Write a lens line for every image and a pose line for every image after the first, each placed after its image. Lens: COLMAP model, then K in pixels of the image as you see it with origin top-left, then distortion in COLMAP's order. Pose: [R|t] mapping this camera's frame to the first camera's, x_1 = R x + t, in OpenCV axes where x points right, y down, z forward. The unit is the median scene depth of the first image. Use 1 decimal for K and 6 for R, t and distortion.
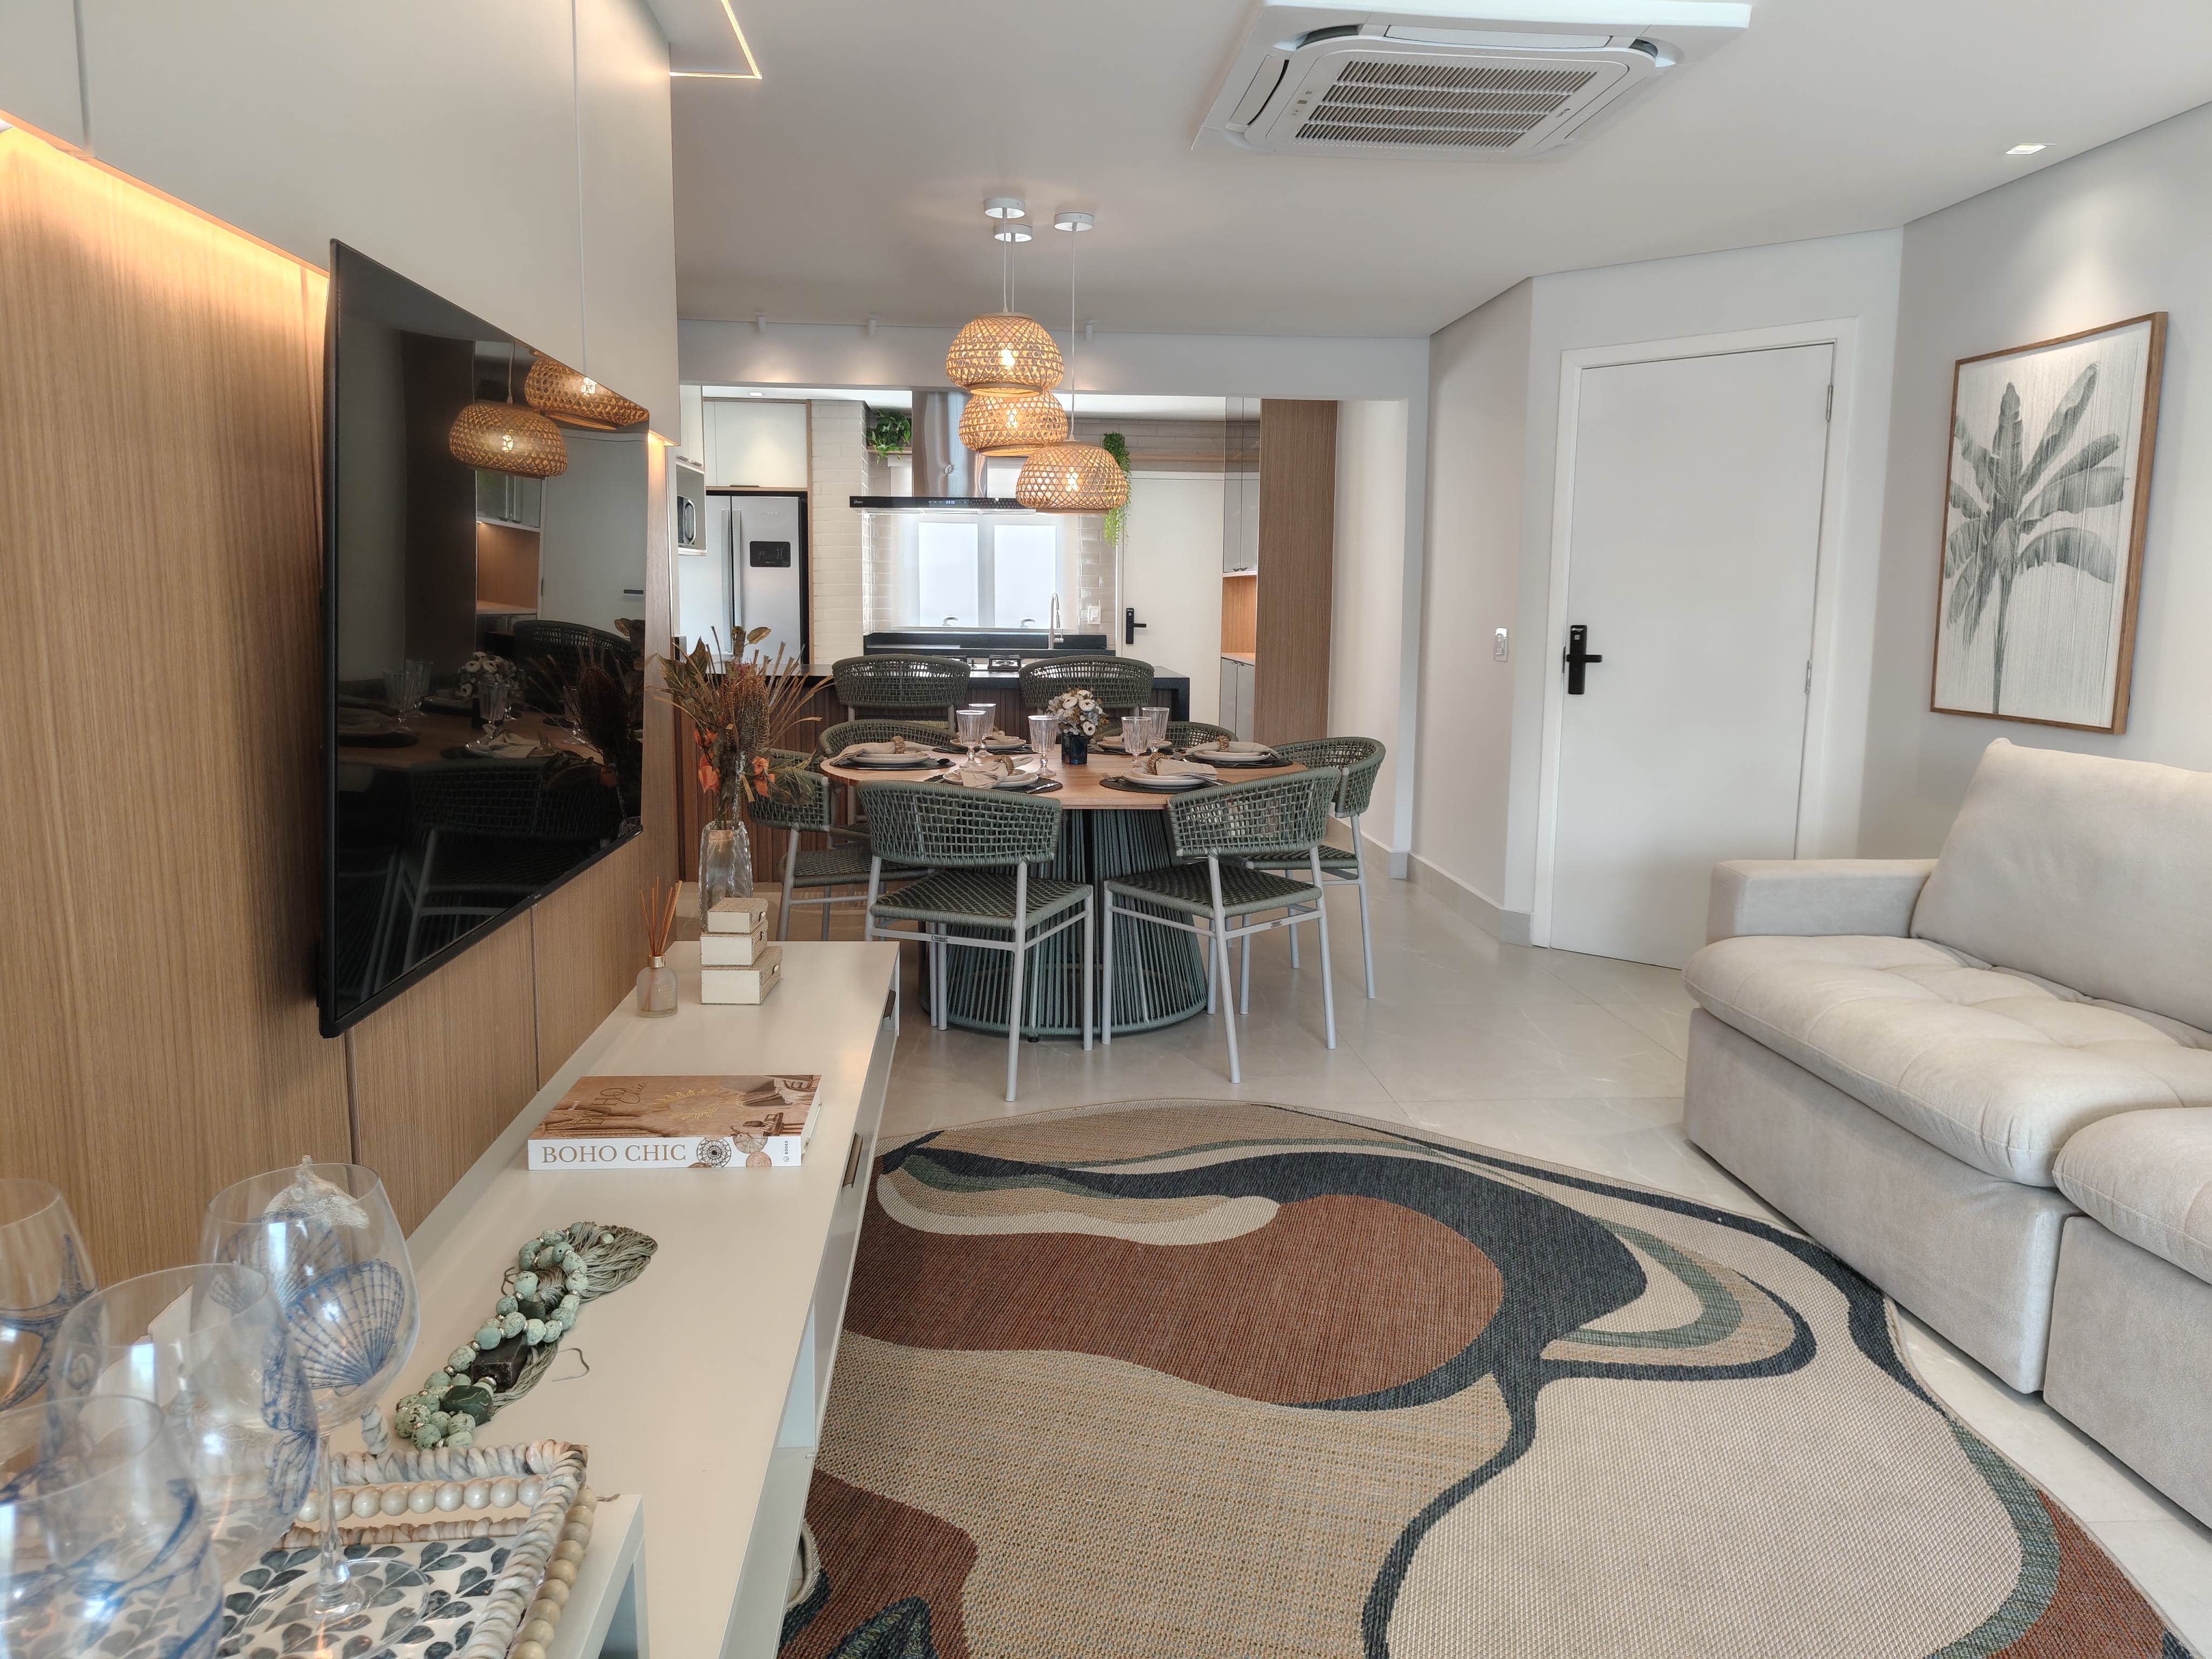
lens RADIAL K [[1543.2, 0, 1104.6], [0, 1543.2, 769.3], [0, 0, 1]] dist [0.001985, 0.003087]
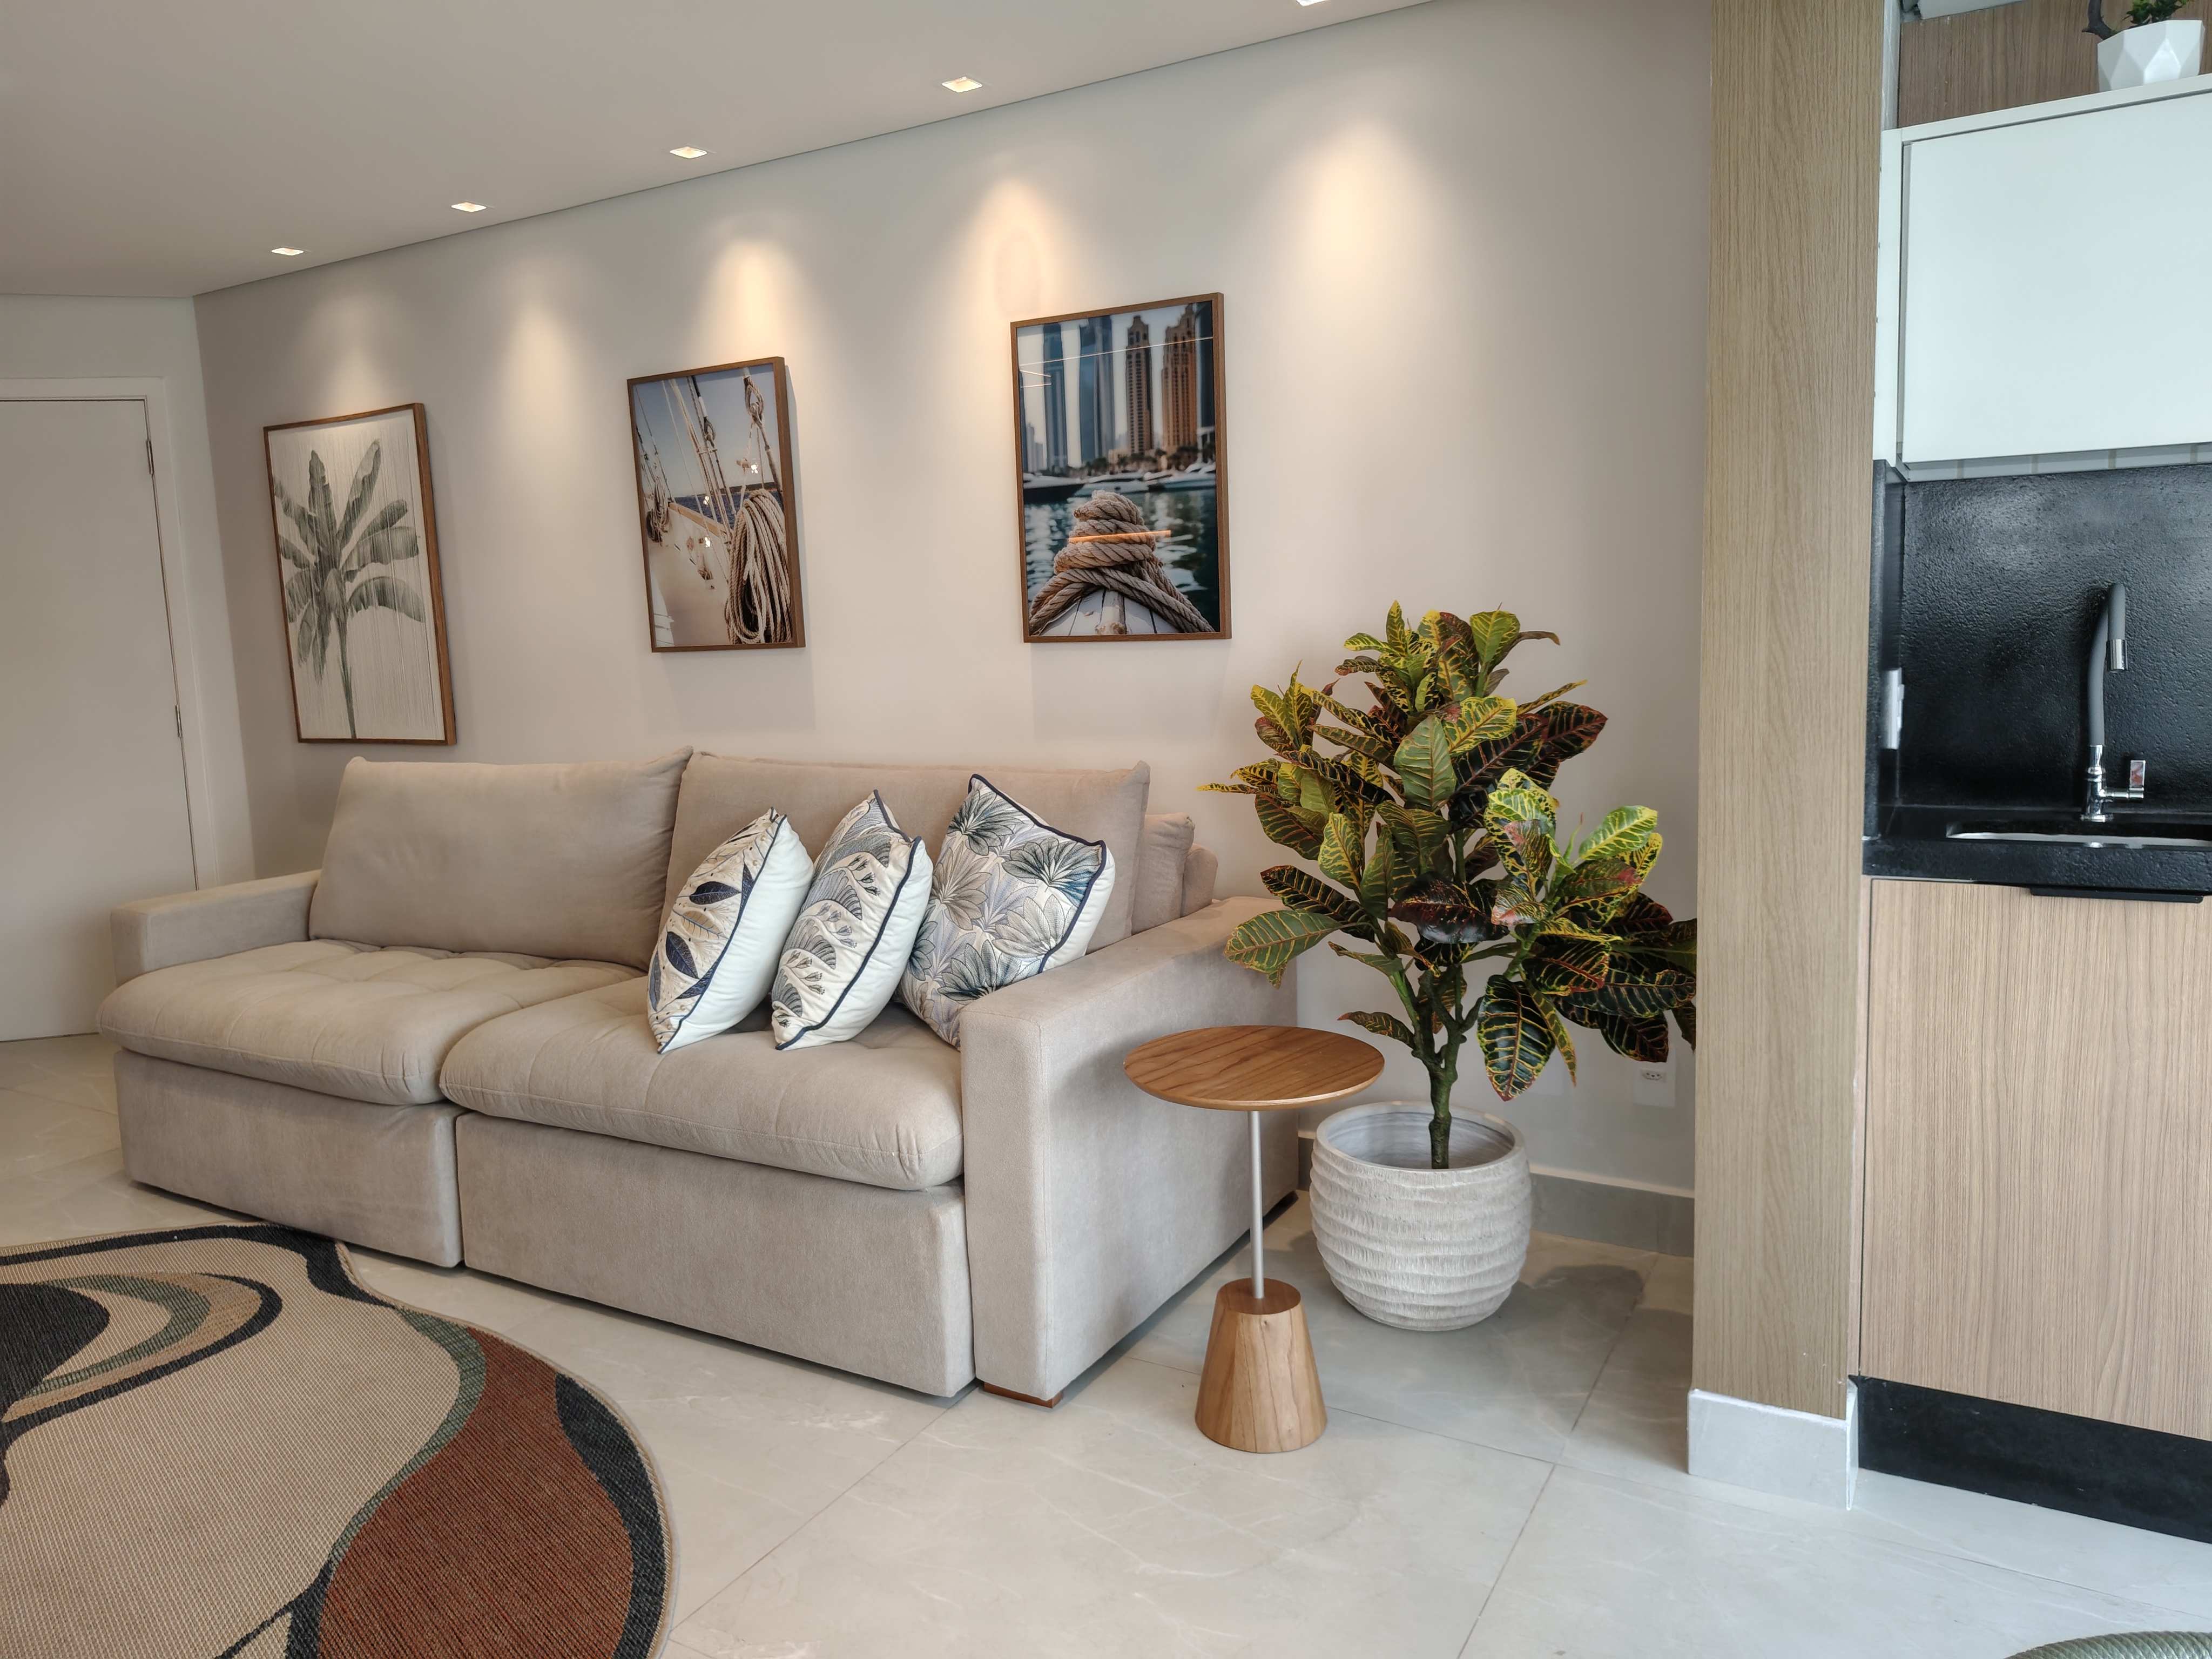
lens RADIAL K [[1511.8, 0, 1106.0], [0, 1511.8, 829.5], [0, 0, 1]] dist [-0.002745, -0.002800]
pose [[0.562705, -0.142499, 0.814283, -0.040102], [0.132438, 0.987847, 0.081351, 0.016283], [-0.815980, 0.062066, 0.574739, -0.118038]]
